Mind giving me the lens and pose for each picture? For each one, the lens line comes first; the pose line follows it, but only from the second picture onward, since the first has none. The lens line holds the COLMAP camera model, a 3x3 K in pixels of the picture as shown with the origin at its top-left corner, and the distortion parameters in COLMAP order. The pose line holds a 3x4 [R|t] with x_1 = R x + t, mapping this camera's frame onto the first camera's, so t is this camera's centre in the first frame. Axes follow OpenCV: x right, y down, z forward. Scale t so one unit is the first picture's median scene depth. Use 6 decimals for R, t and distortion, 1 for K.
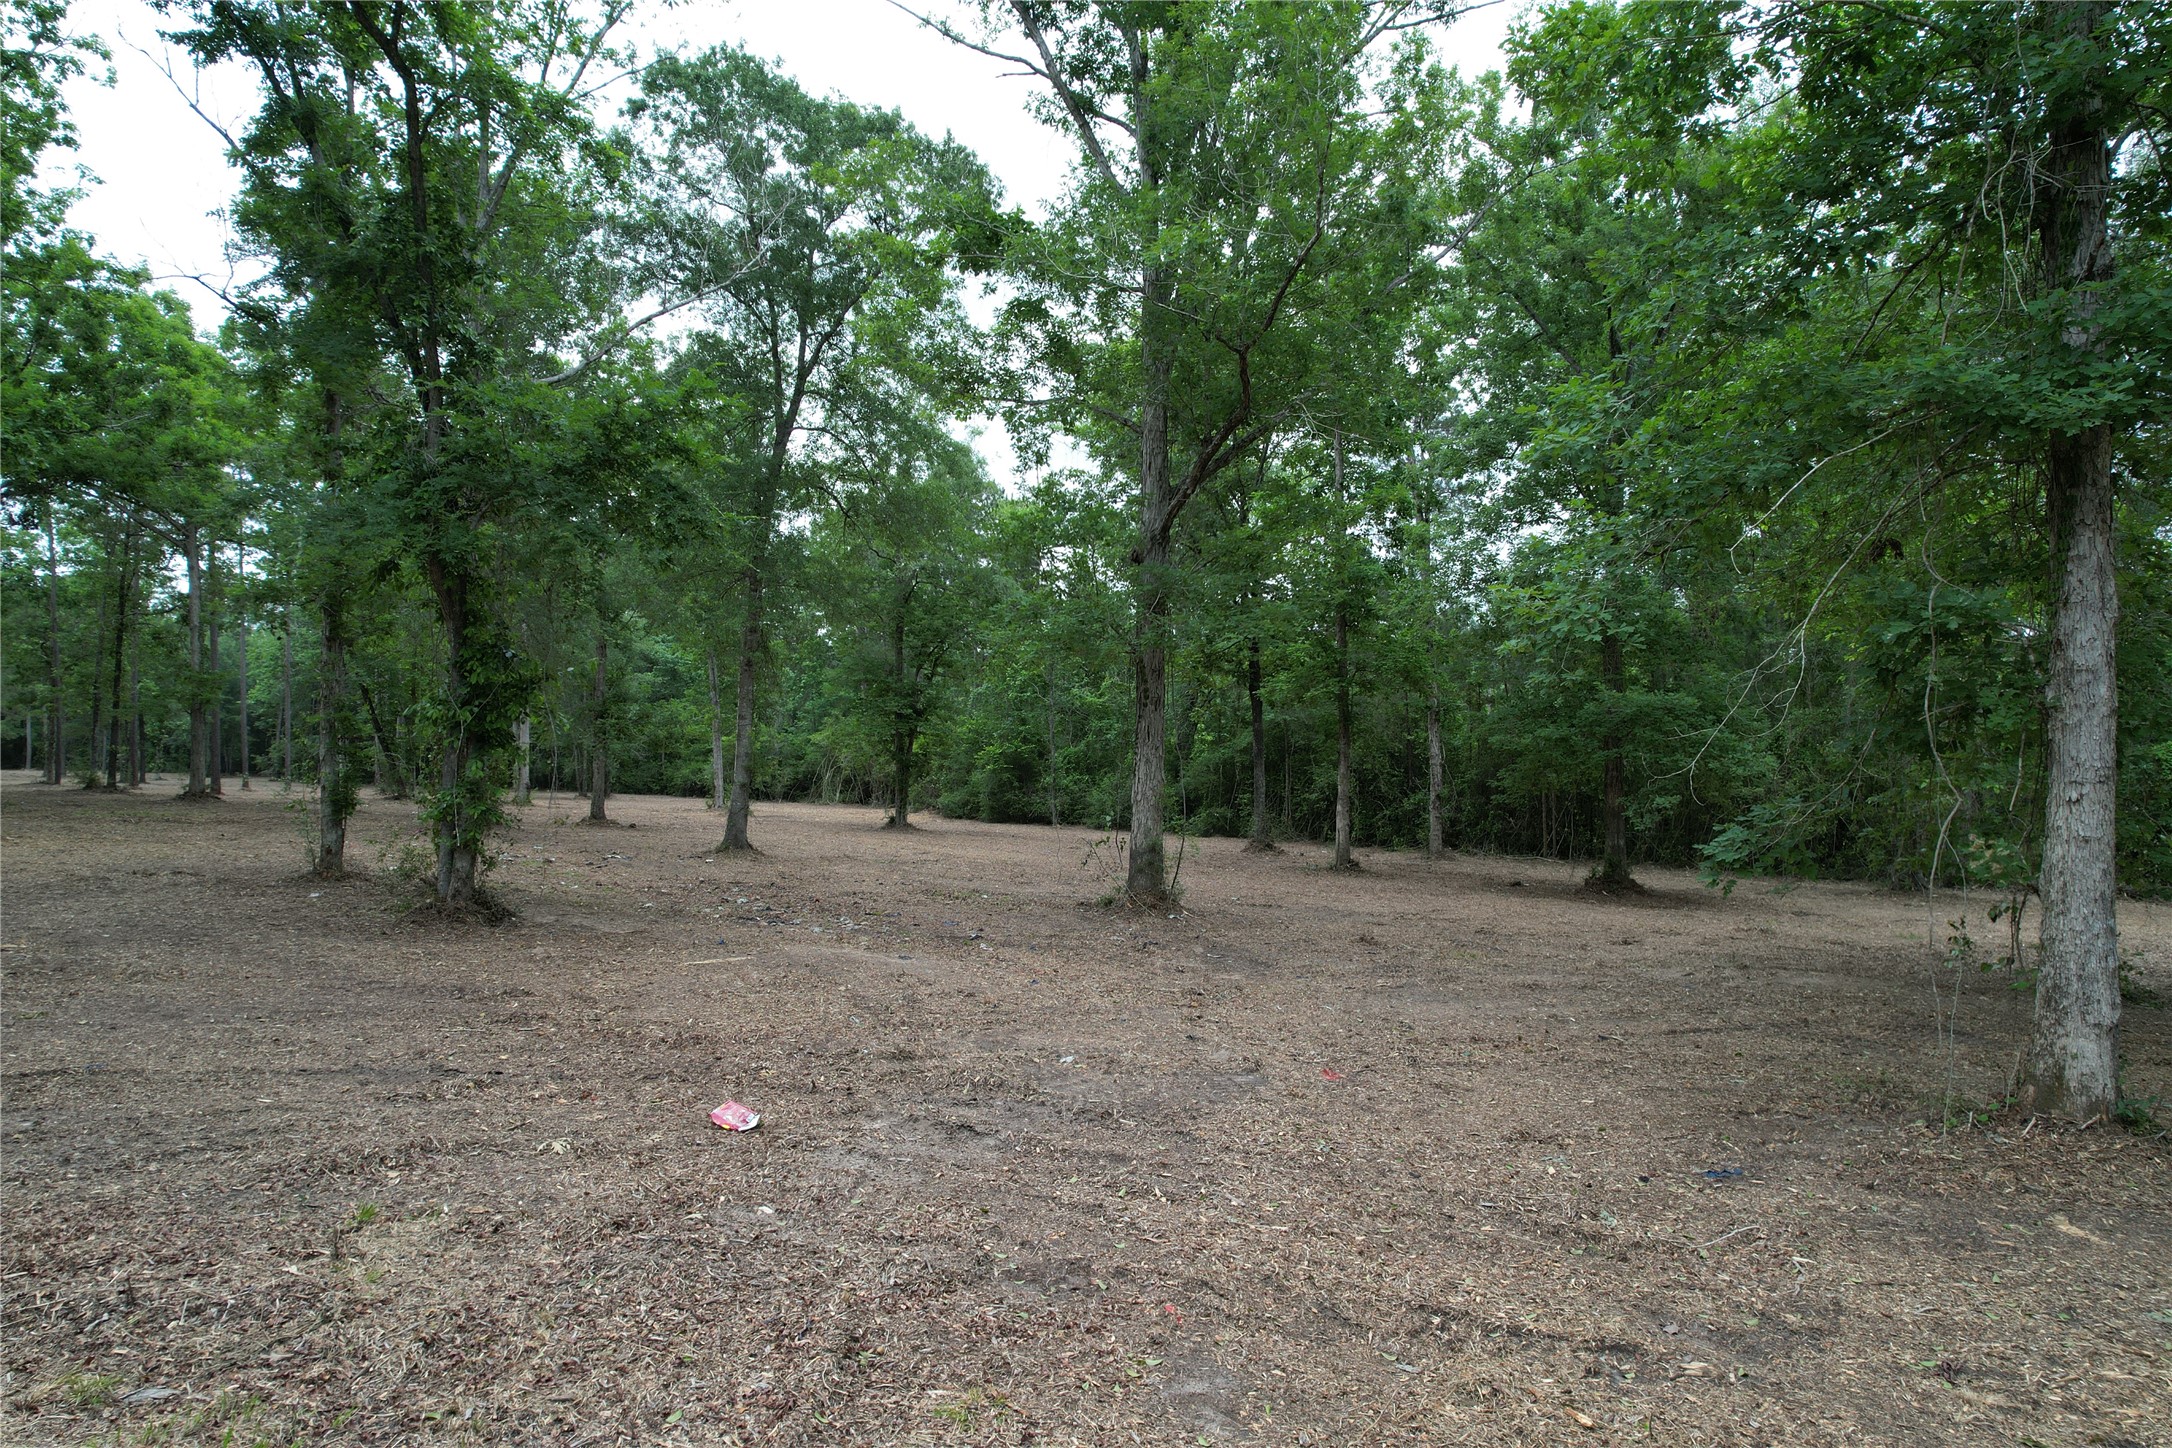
lens RADIAL K [[1401.3, 0, 1098.1], [0, 1401.3, 714.6], [0, 0, 1]] dist [-0.071819, 0.065189]
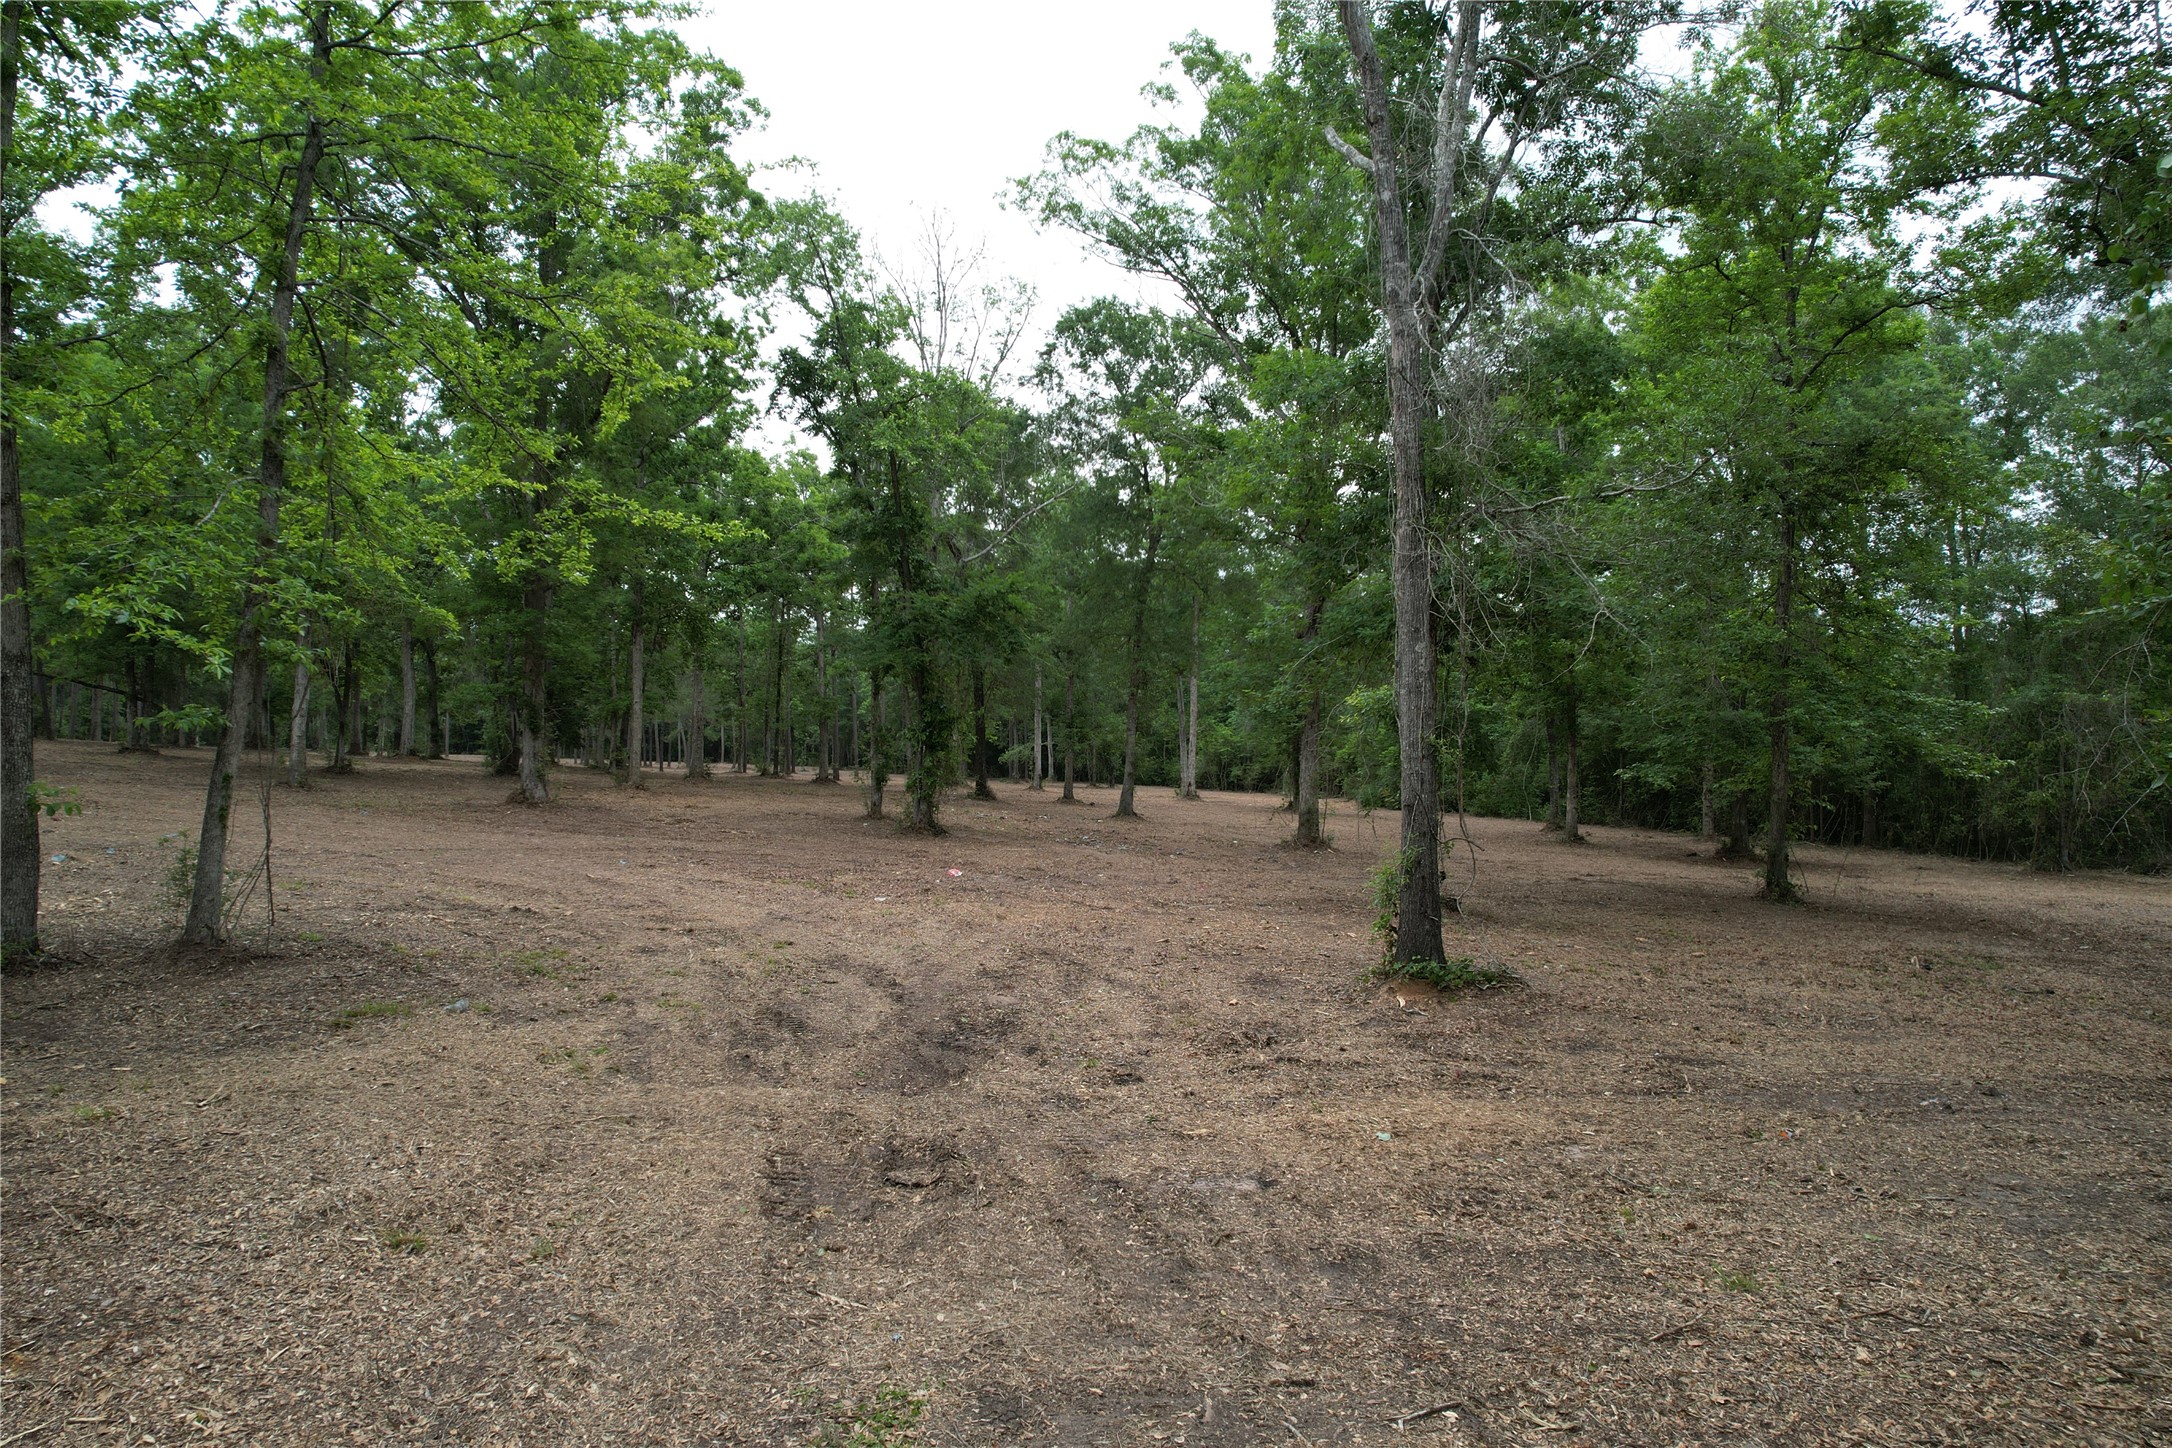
lens RADIAL K [[1401.3, 0, 1085.2], [0, 1401.3, 714.2], [0, 0, 1]] dist [-0.071819, 0.065189]
pose [[0.920377, -0.008899, -0.390932, 0.300390], [0.009497, 0.999955, -0.000405, -0.014607], [0.390918, -0.003340, 0.920420, -0.430135]]
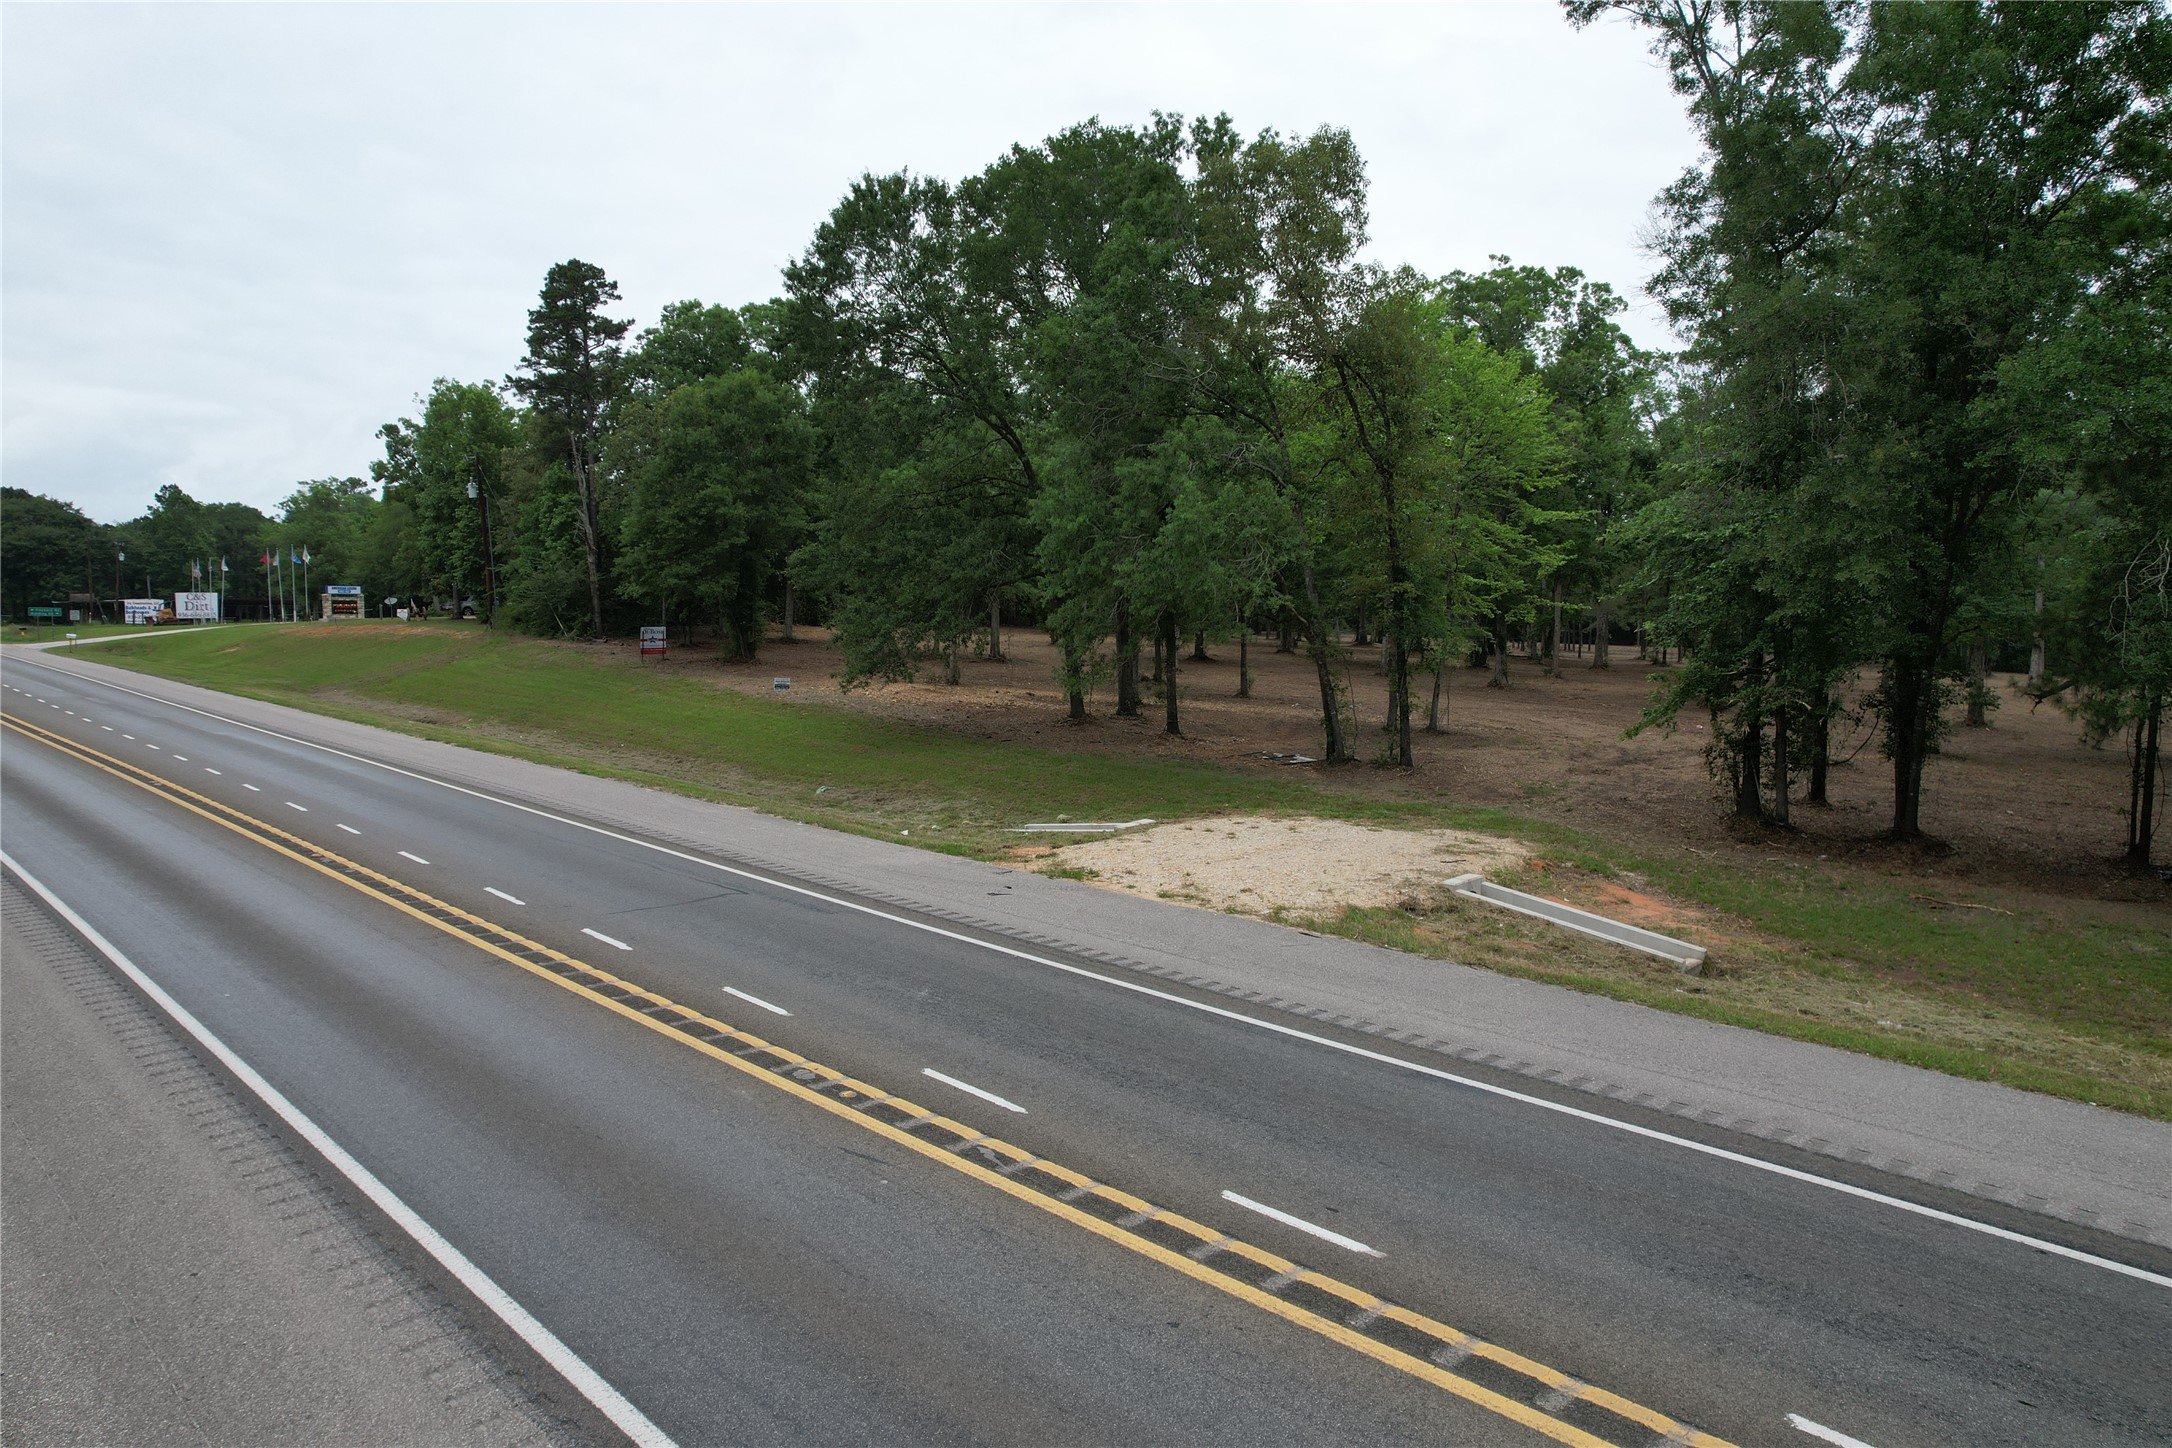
lens RADIAL K [[1401.3, 0, 1077.3], [0, 1401.3, 704.1], [0, 0, 1]] dist [-0.071819, 0.065189]
pose [[0.497083, 0.049903, -0.866267, 0.942604], [0.026115, 0.997032, 0.072422, -0.088243], [0.867310, -0.058622, 0.494305, -1.150074]]
